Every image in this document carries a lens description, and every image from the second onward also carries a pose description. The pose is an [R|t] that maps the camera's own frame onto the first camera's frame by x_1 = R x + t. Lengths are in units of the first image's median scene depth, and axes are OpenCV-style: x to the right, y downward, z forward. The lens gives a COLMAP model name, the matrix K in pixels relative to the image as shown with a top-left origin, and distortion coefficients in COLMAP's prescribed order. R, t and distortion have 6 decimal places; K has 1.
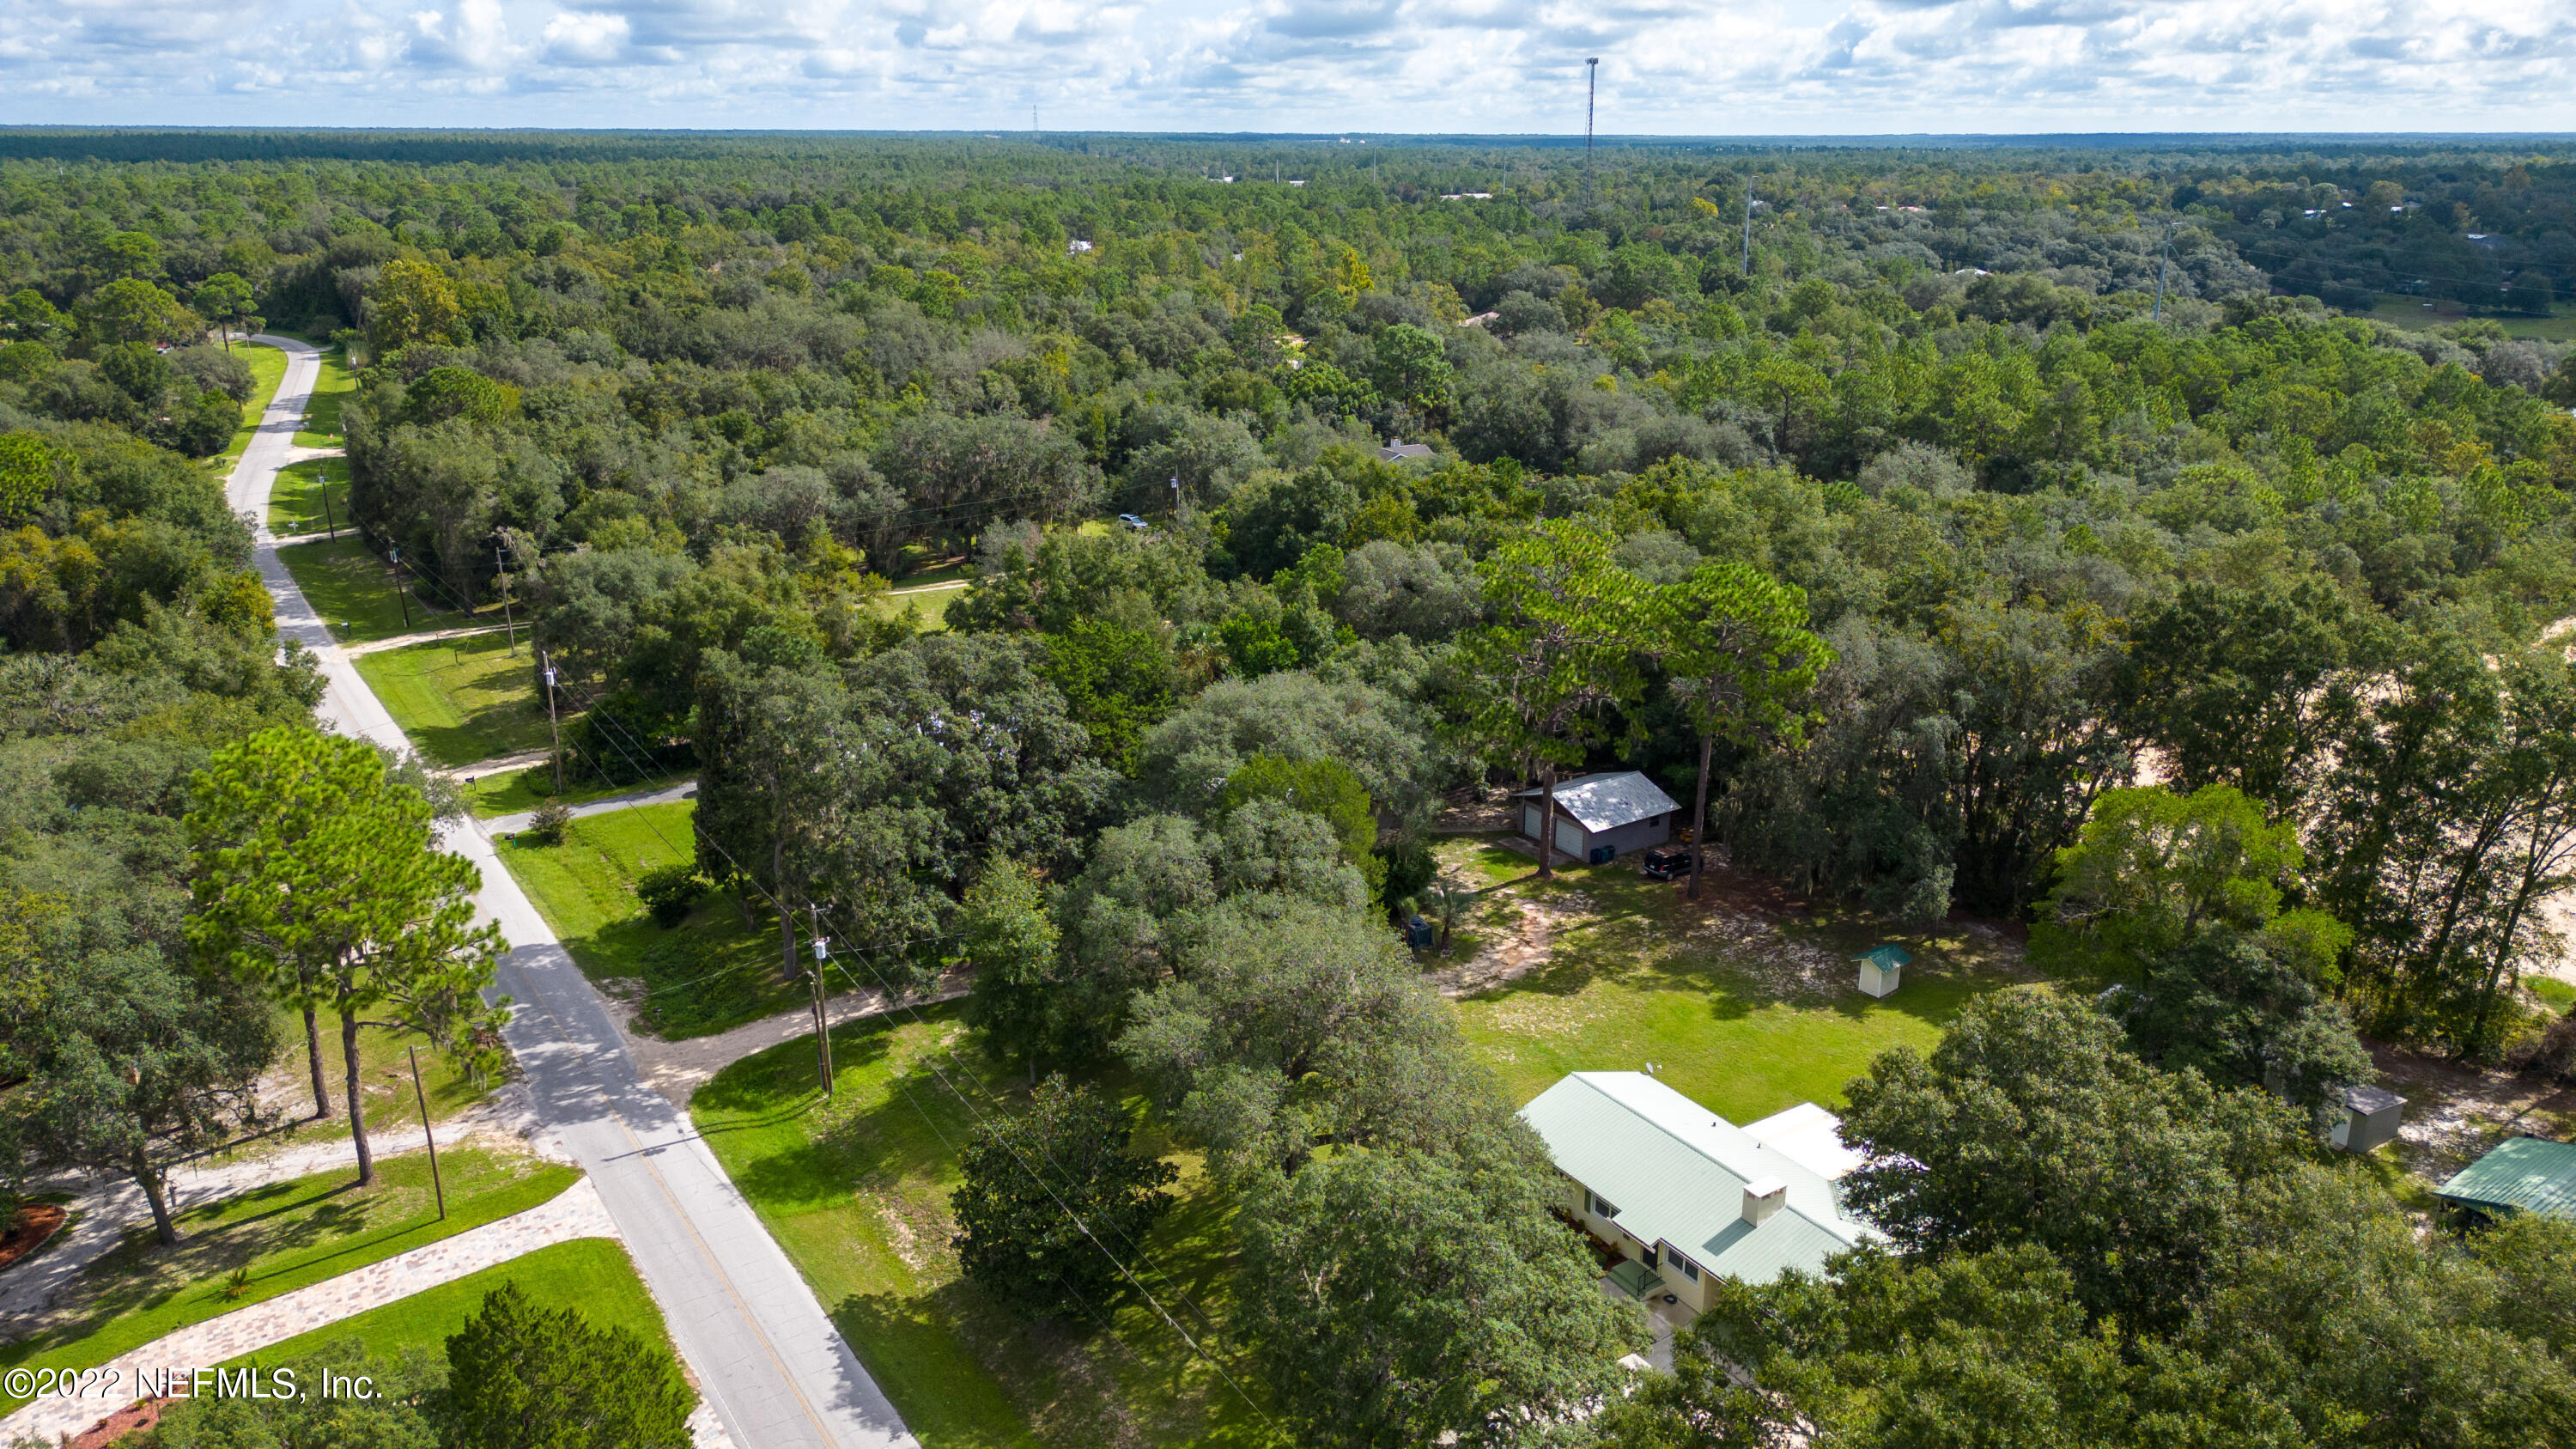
lens RADIAL K [[1800.7, 0, 1290.7], [0, 1800.7, 722.7], [0, 0, 1]] dist [0.073938, -0.071787]
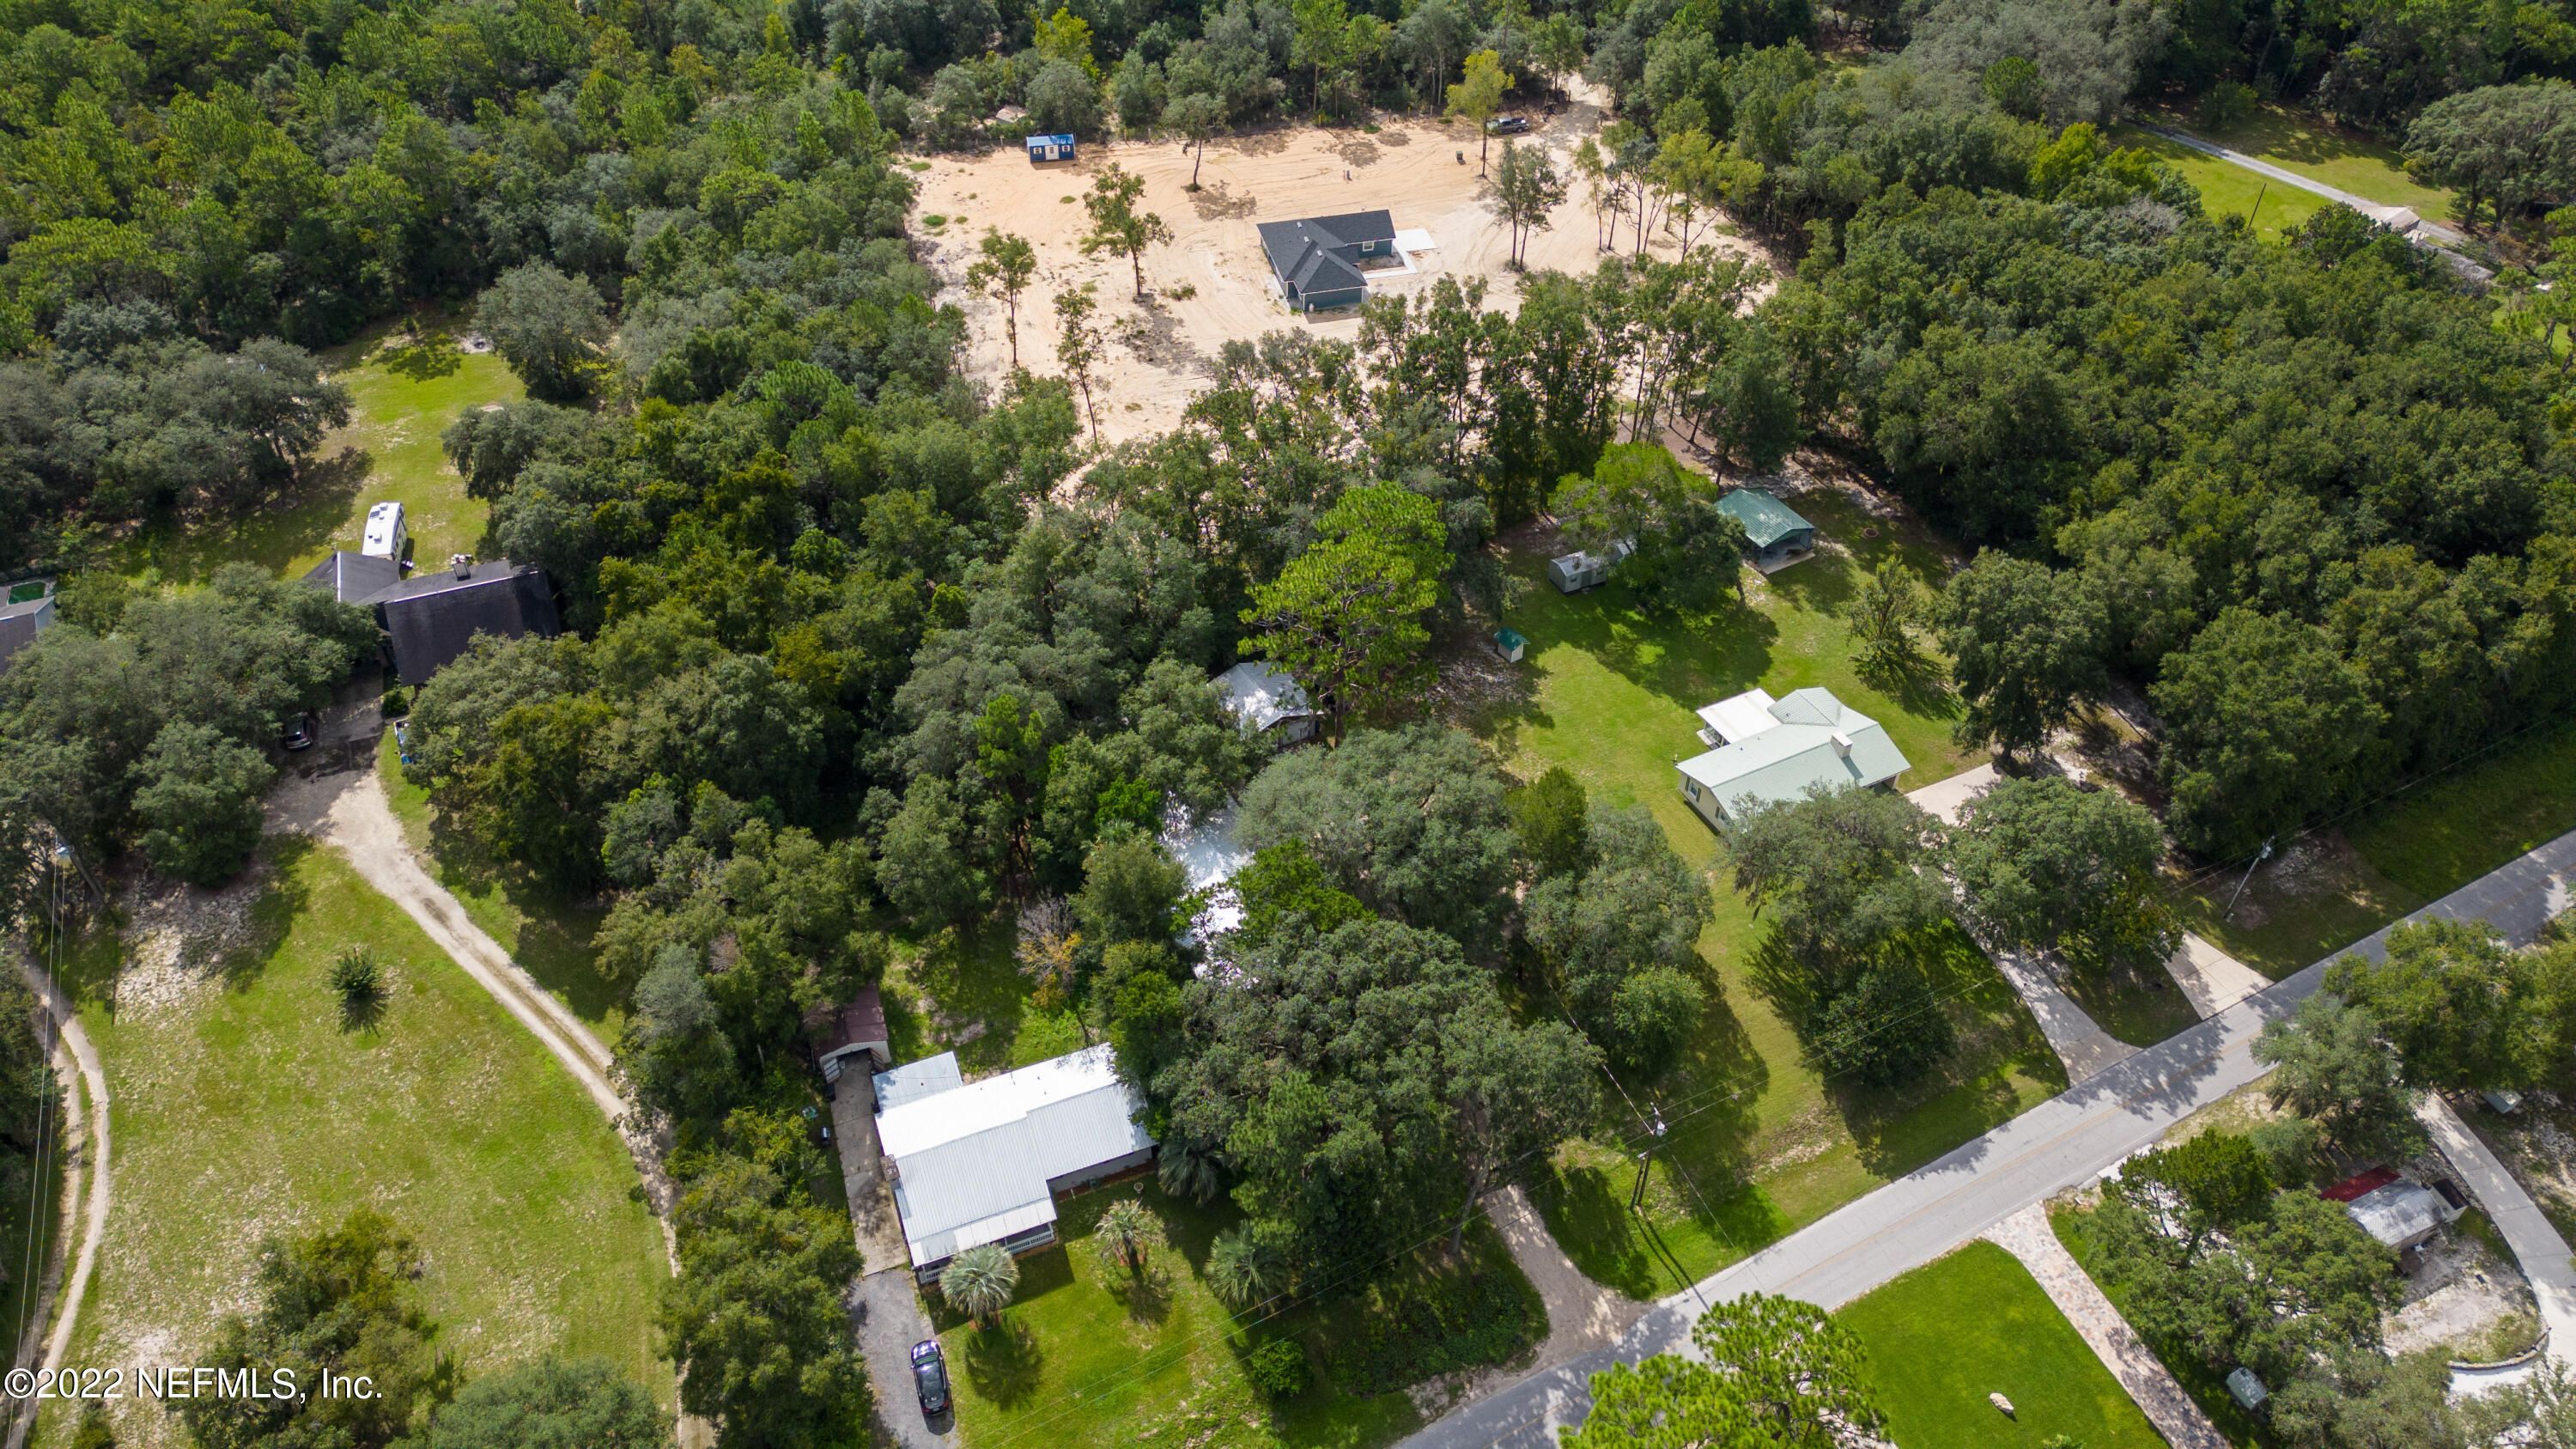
lens RADIAL K [[1800.7, 0, 1290.7], [0, 1800.7, 722.7], [0, 0, 1]] dist [0.073938, -0.071787]
pose [[0.110728, -0.663980, 0.739506, -0.891426], [0.307602, 0.730442, 0.609784, -0.815171], [-0.945050, 0.159954, 0.285122, 0.694685]]
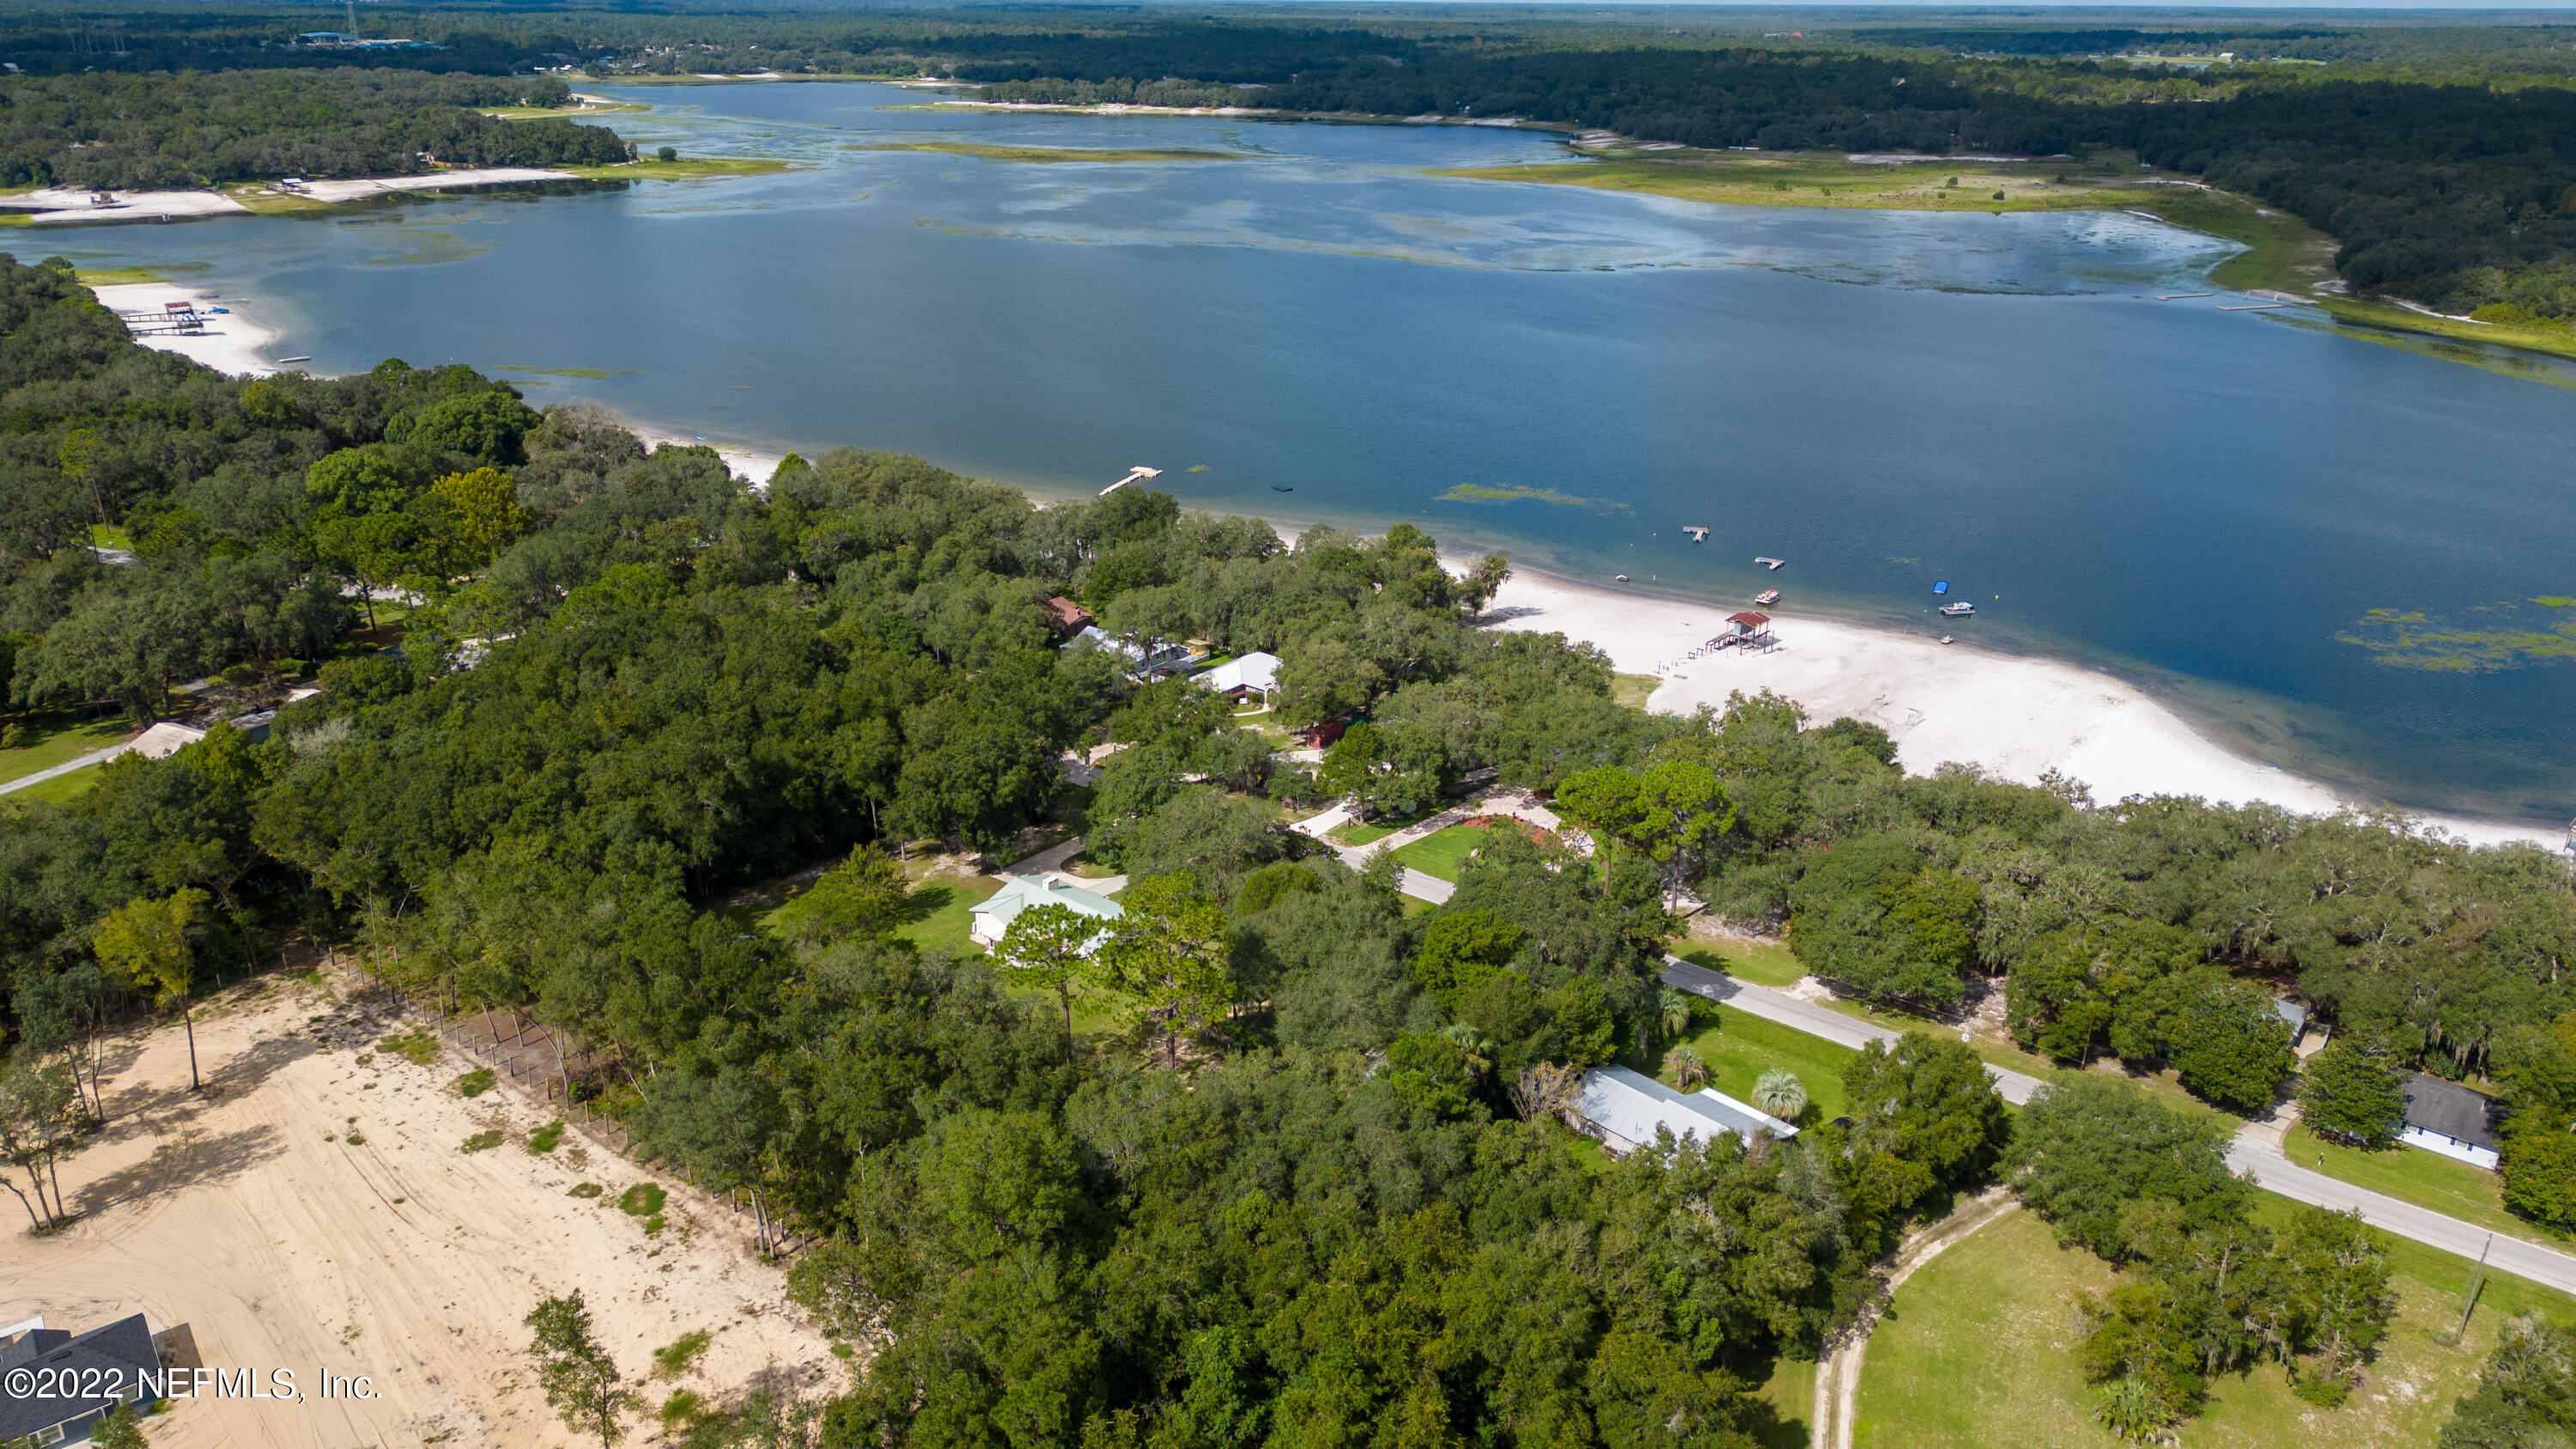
lens RADIAL K [[1800.7, 0, 1290.7], [0, 1800.7, 722.7], [0, 0, 1]] dist [0.073938, -0.071787]
pose [[-0.950816, 0.104560, -0.291574, 0.473098], [-0.107418, 0.771590, 0.626985, -1.152798], [0.290533, 0.627468, -0.722409, 2.018975]]
